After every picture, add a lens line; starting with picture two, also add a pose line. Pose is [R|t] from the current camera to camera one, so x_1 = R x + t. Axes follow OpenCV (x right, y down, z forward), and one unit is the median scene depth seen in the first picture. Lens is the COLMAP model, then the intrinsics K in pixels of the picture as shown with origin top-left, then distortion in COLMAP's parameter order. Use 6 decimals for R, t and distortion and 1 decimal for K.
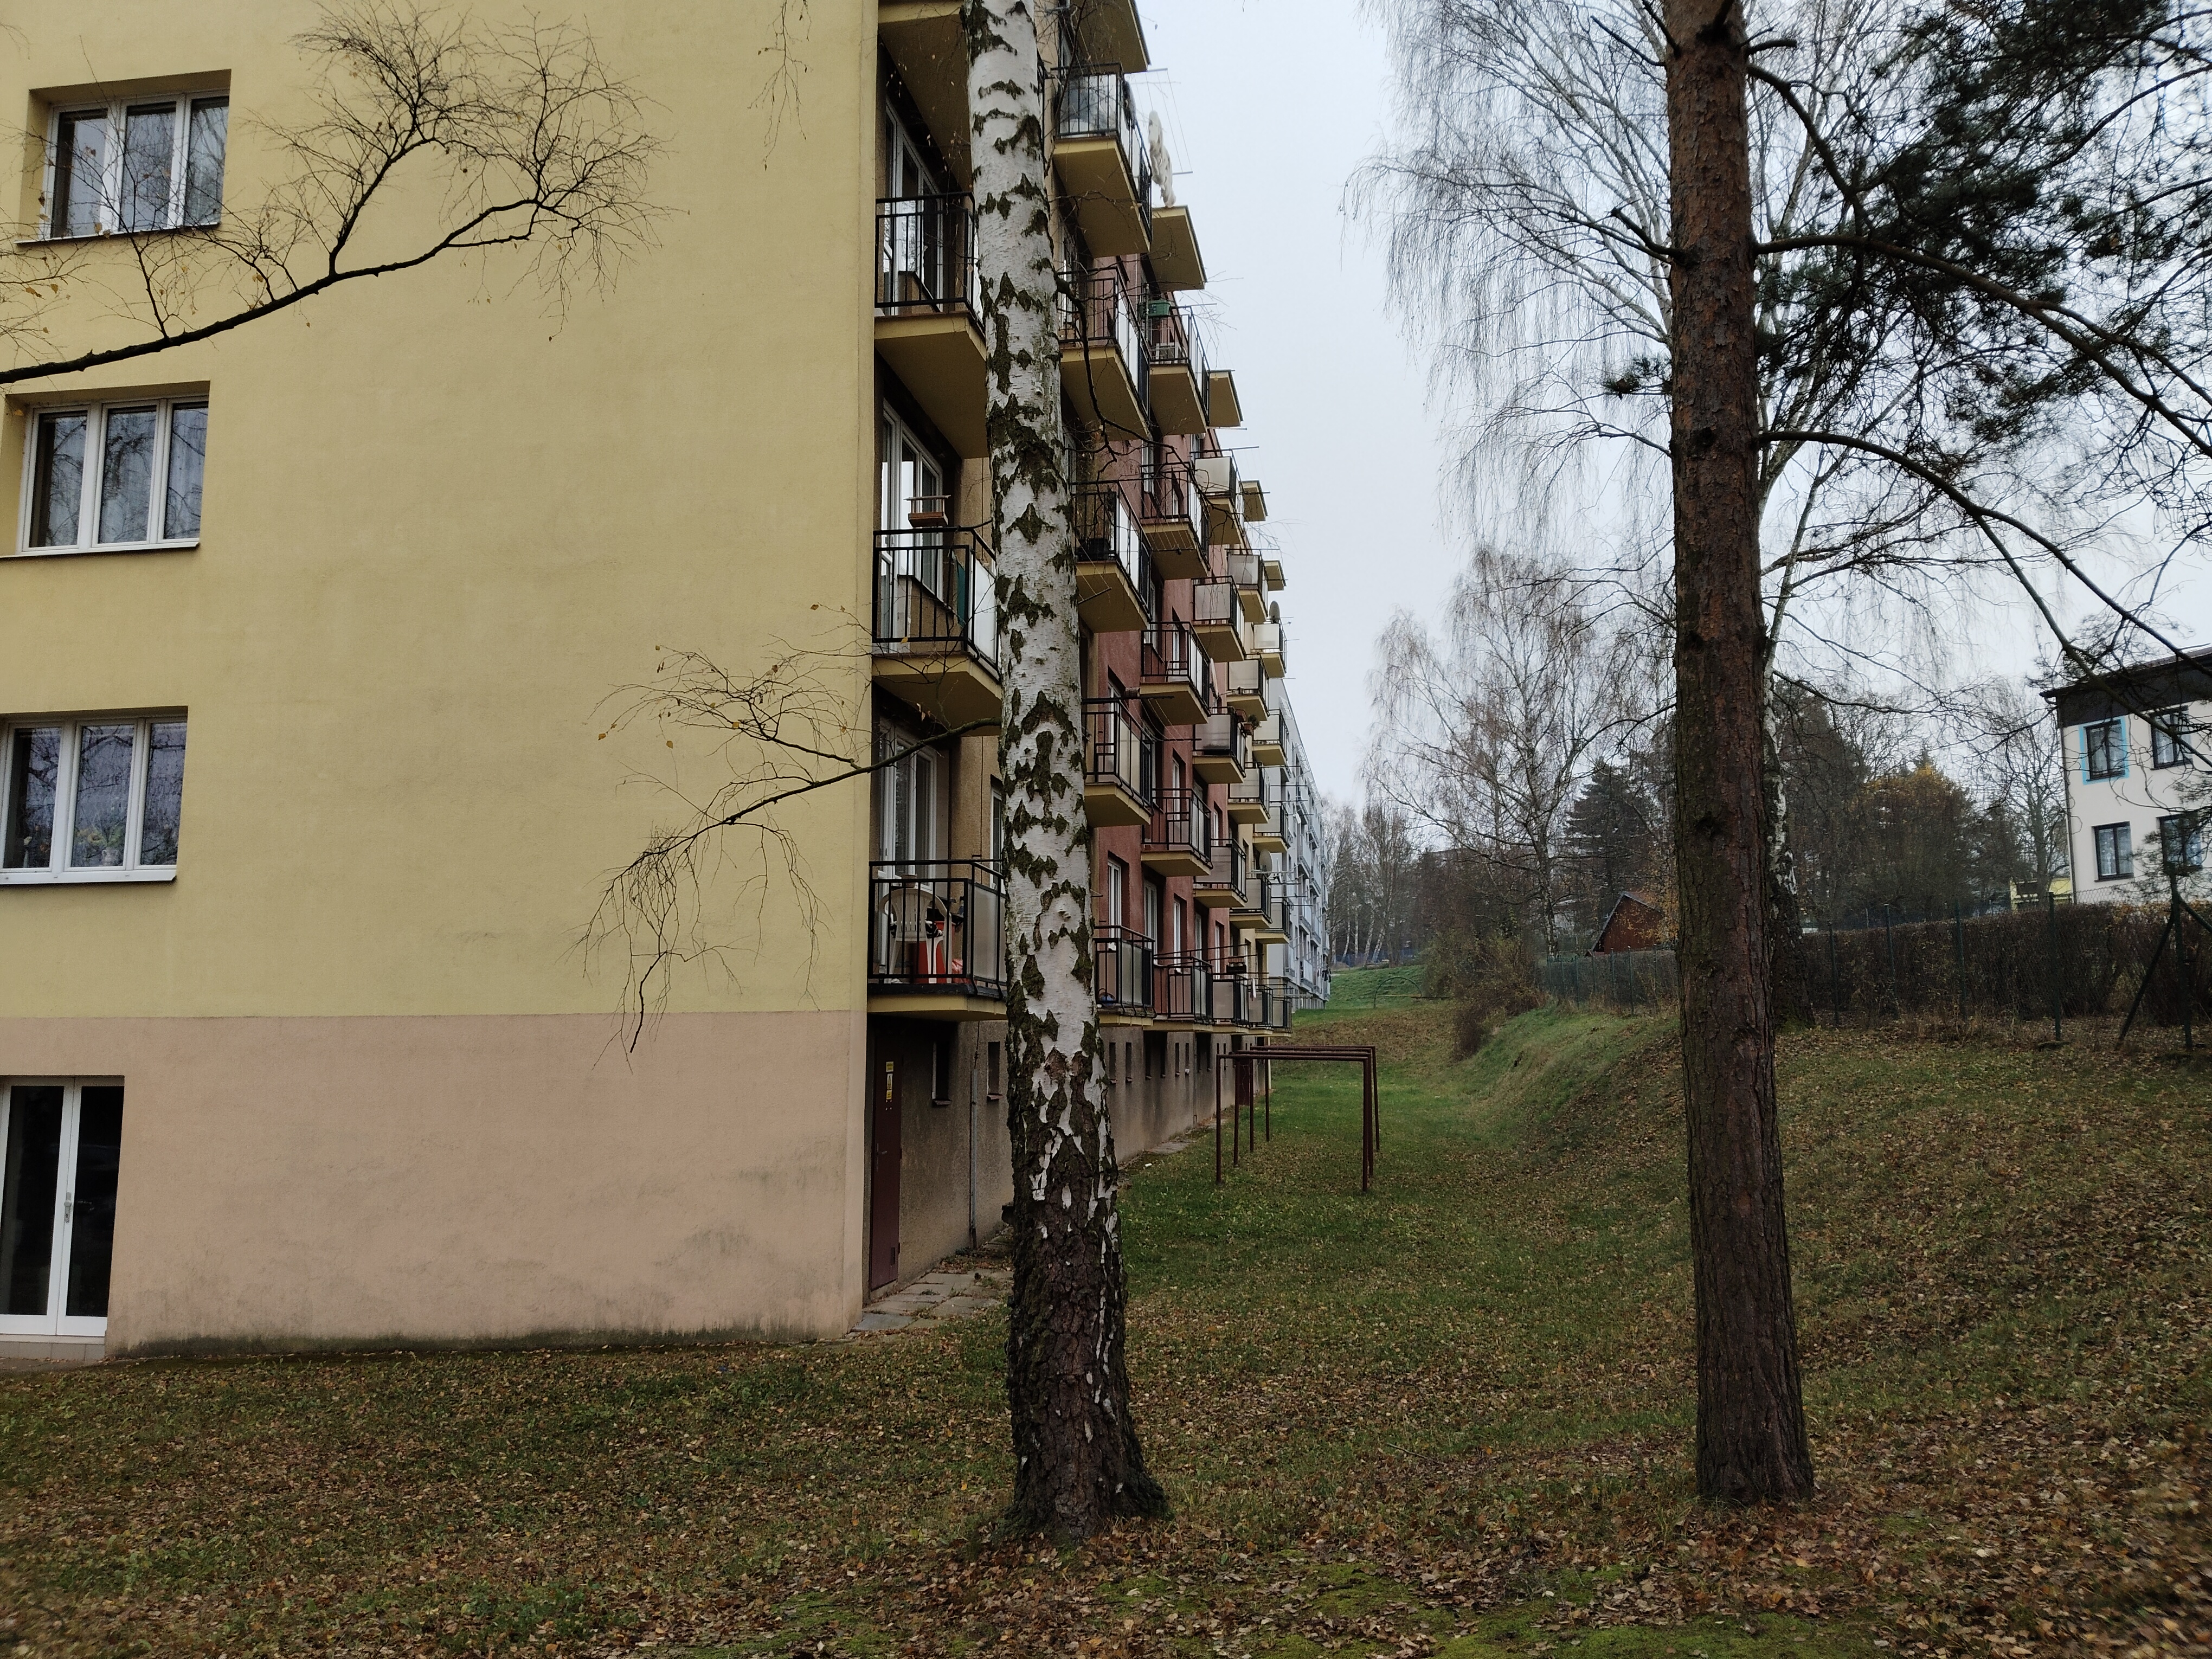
lens RADIAL K [[1713.3, 0, 1102.6], [0, 1713.3, 817.3], [0, 0, 1]] dist [0.133265, -0.251936]
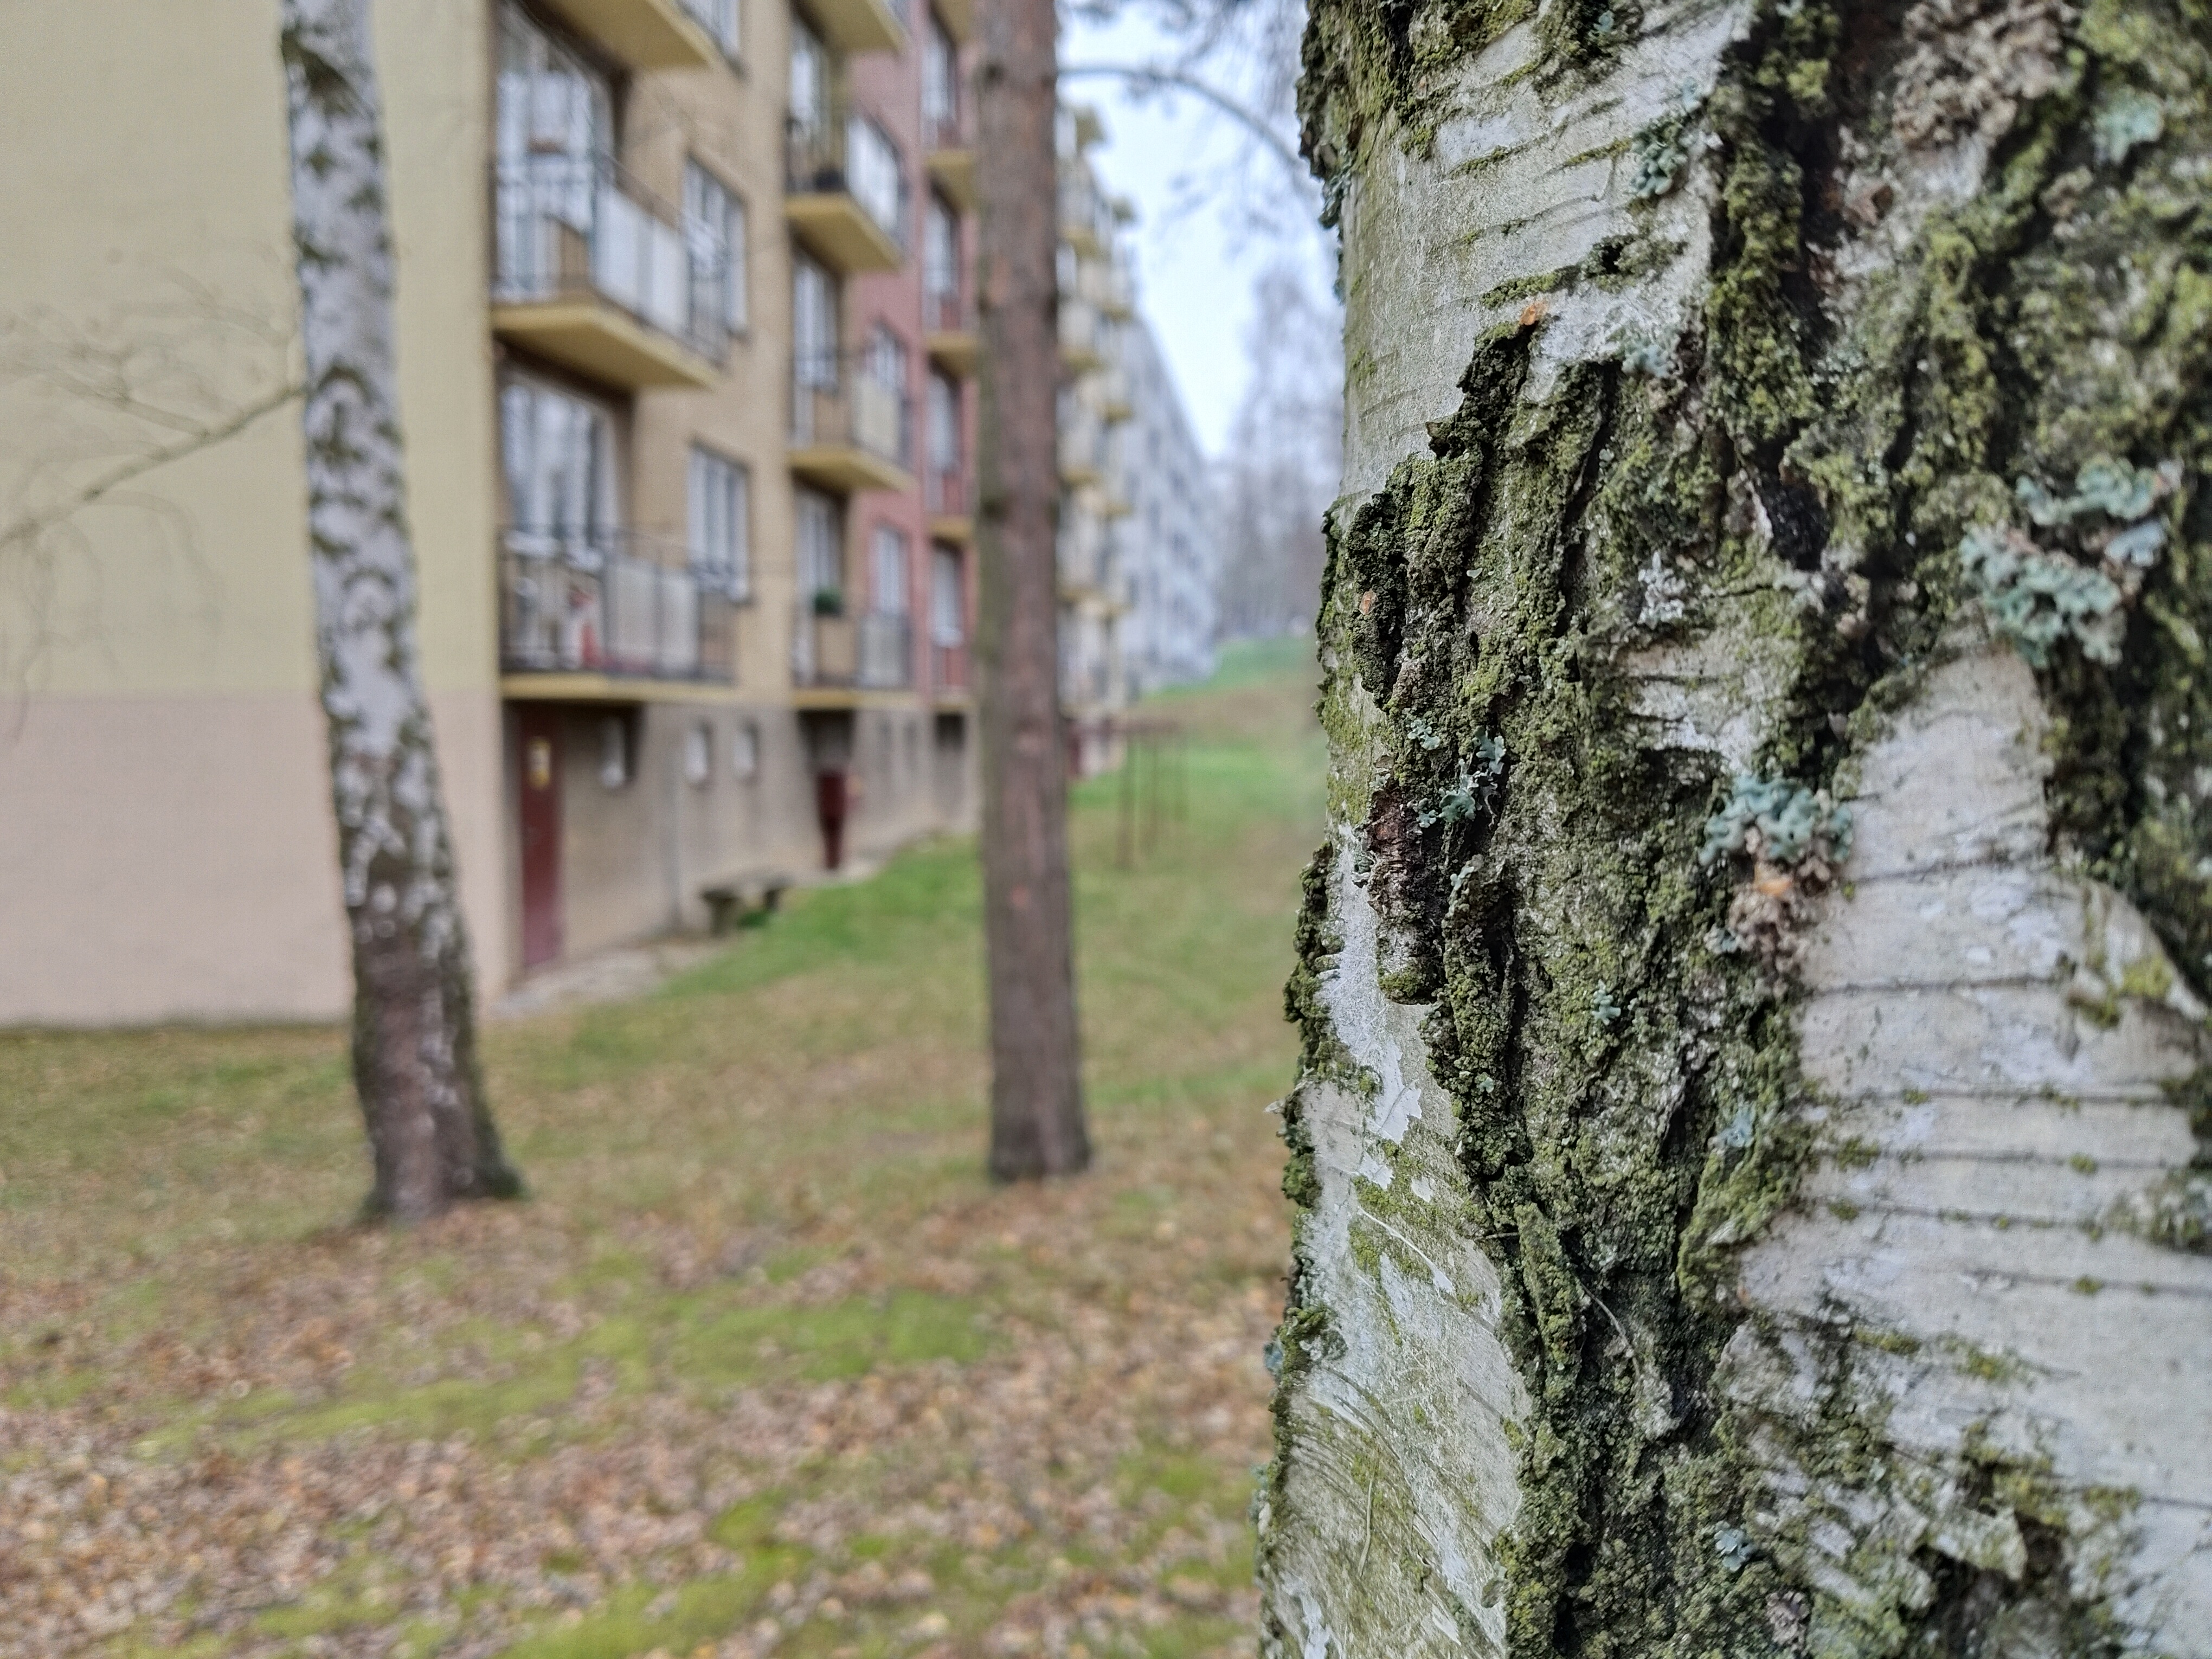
lens RADIAL K [[1773.6, 0, 1105.4], [0, 1773.6, 817.4], [0, 0, 1]] dist [0.089426, -0.221854]
pose [[0.999014, -0.003612, 0.044238, 0.323825], [-0.004685, 0.982535, 0.186018, -0.009668], [-0.044138, -0.186042, 0.981550, 0.011792]]
